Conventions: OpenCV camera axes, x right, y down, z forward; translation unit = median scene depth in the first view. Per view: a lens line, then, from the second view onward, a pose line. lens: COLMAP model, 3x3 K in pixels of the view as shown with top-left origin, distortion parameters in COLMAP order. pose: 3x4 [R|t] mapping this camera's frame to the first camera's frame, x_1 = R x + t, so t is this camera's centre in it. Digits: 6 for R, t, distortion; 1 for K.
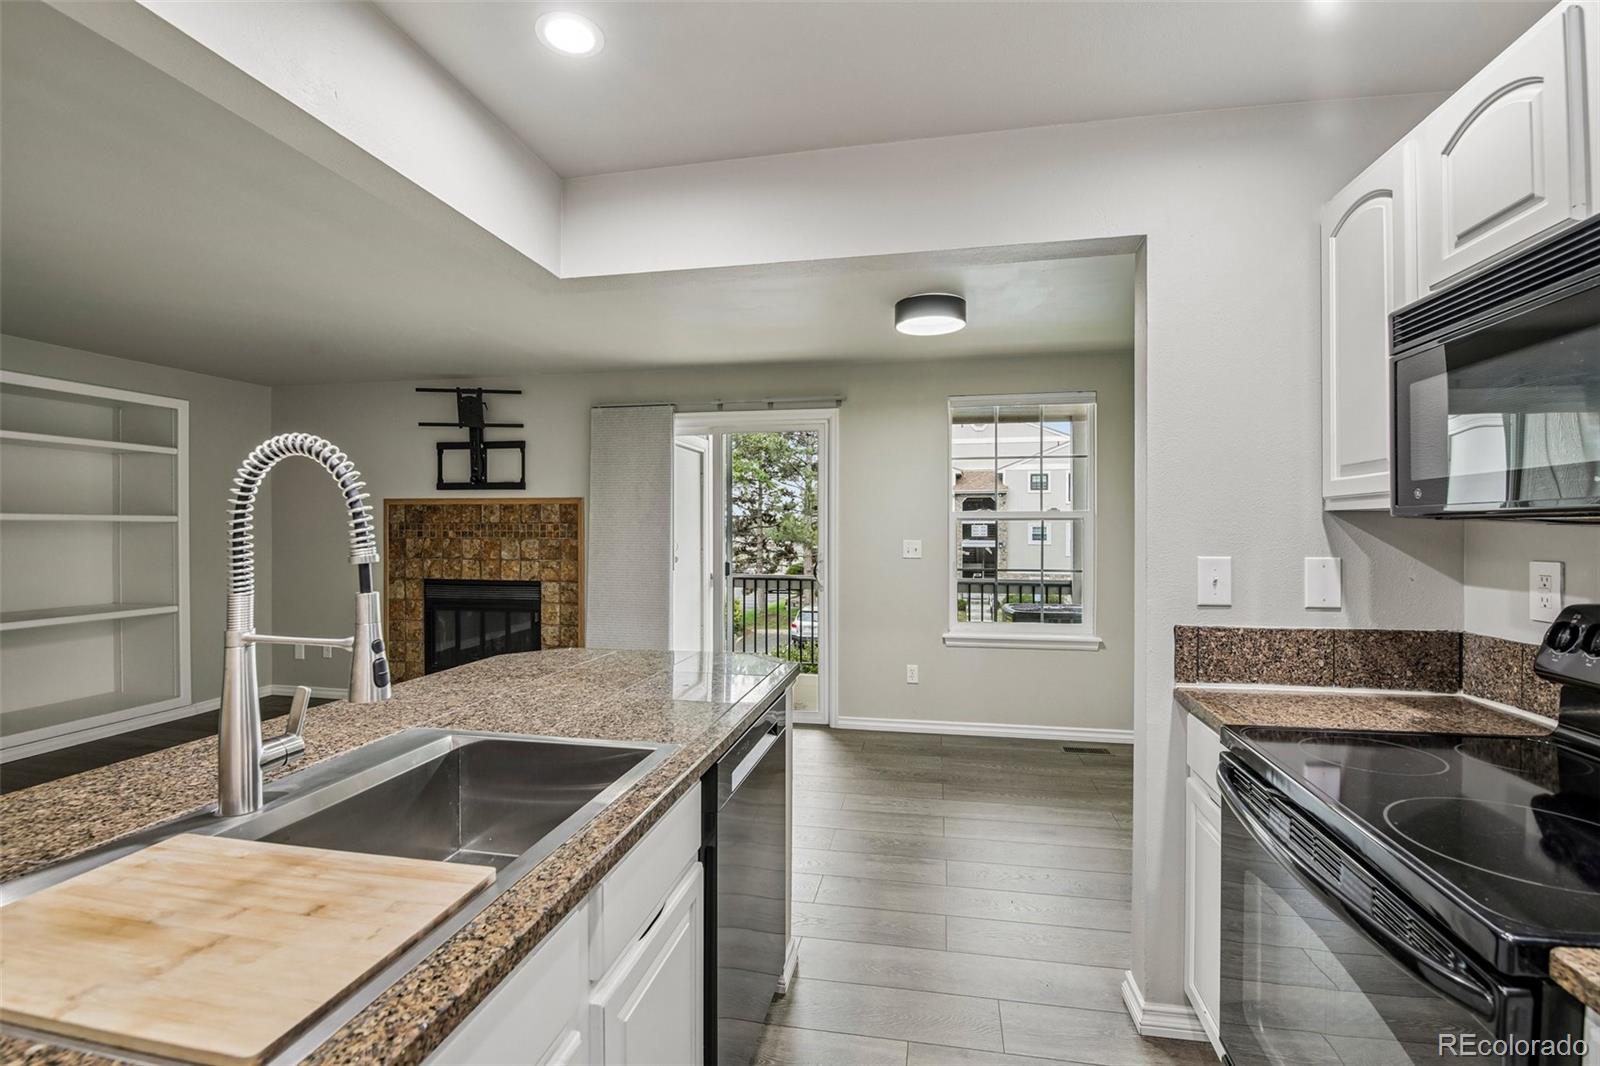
lens RADIAL K [[679.6, 0, 792.7], [0, 679.6, 534.9], [0, 0, 1]] dist [-0.015973, -0.000154]
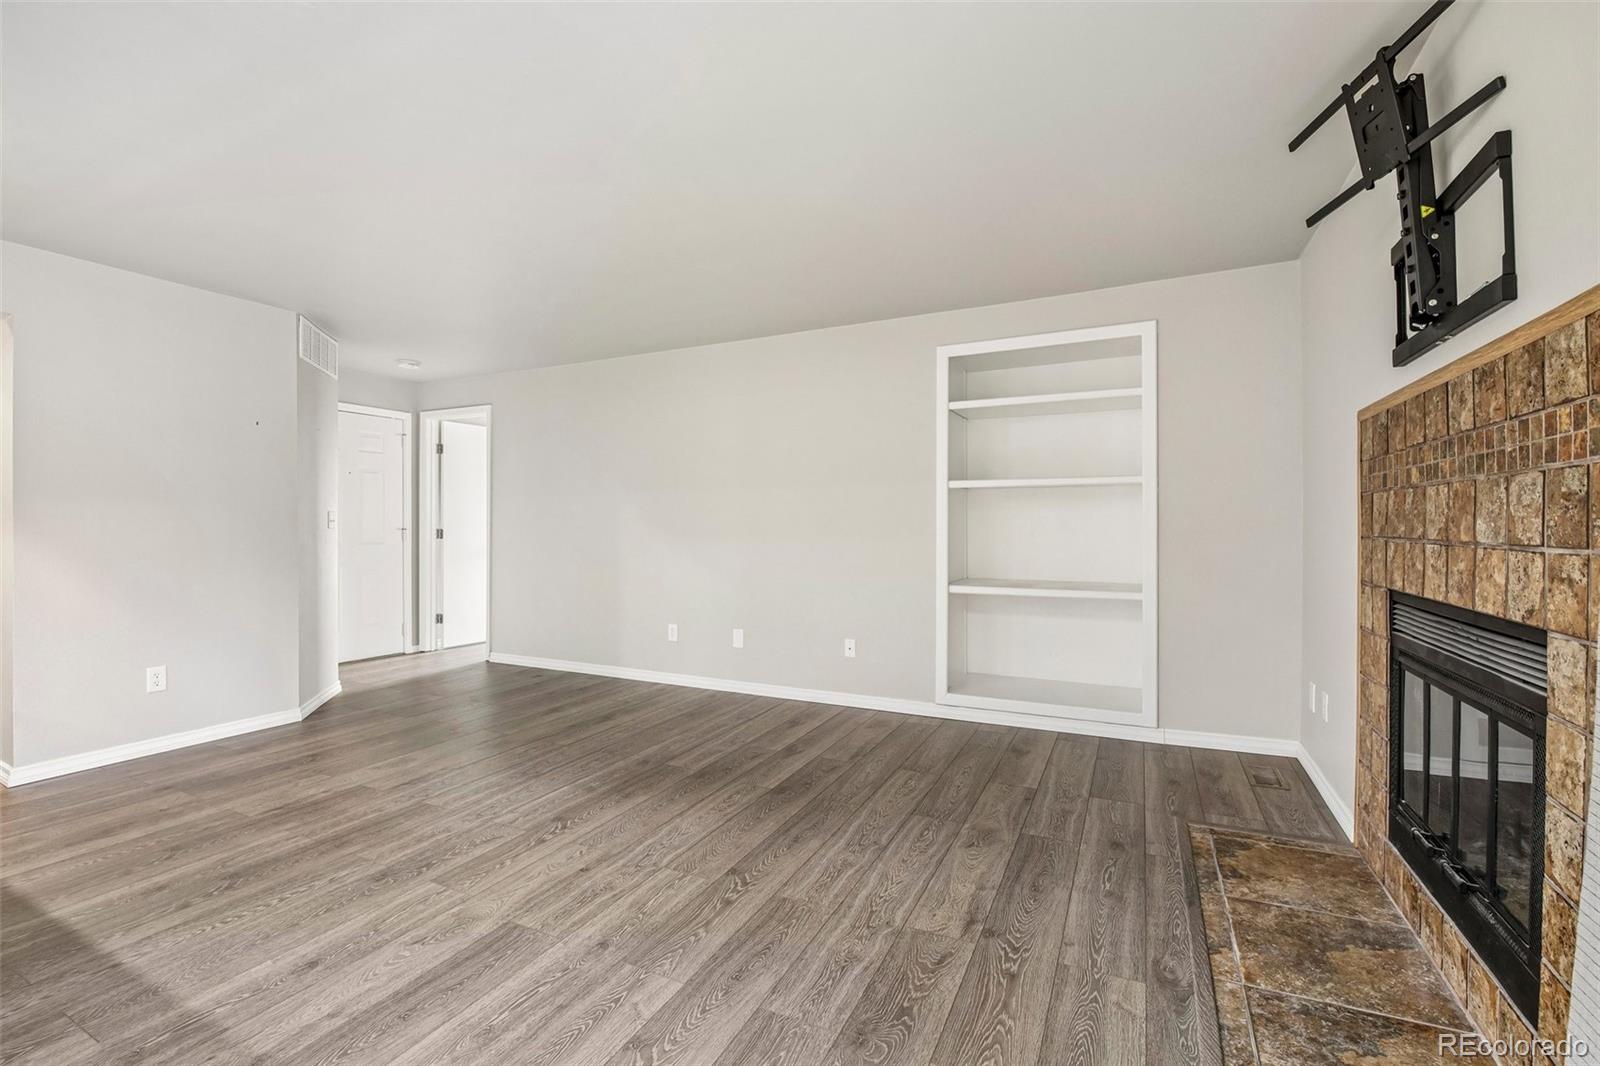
lens RADIAL K [[697.1, 0, 739.3], [0, 697.1, 523.3], [0, 0, 1]] dist [-0.010880, -0.000448]
pose [[-0.260937, -0.000130, -0.965356, -0.033930], [-0.003232, 0.999995, 0.000739, 0.027278], [0.965350, 0.003313, -0.260936, 0.753320]]
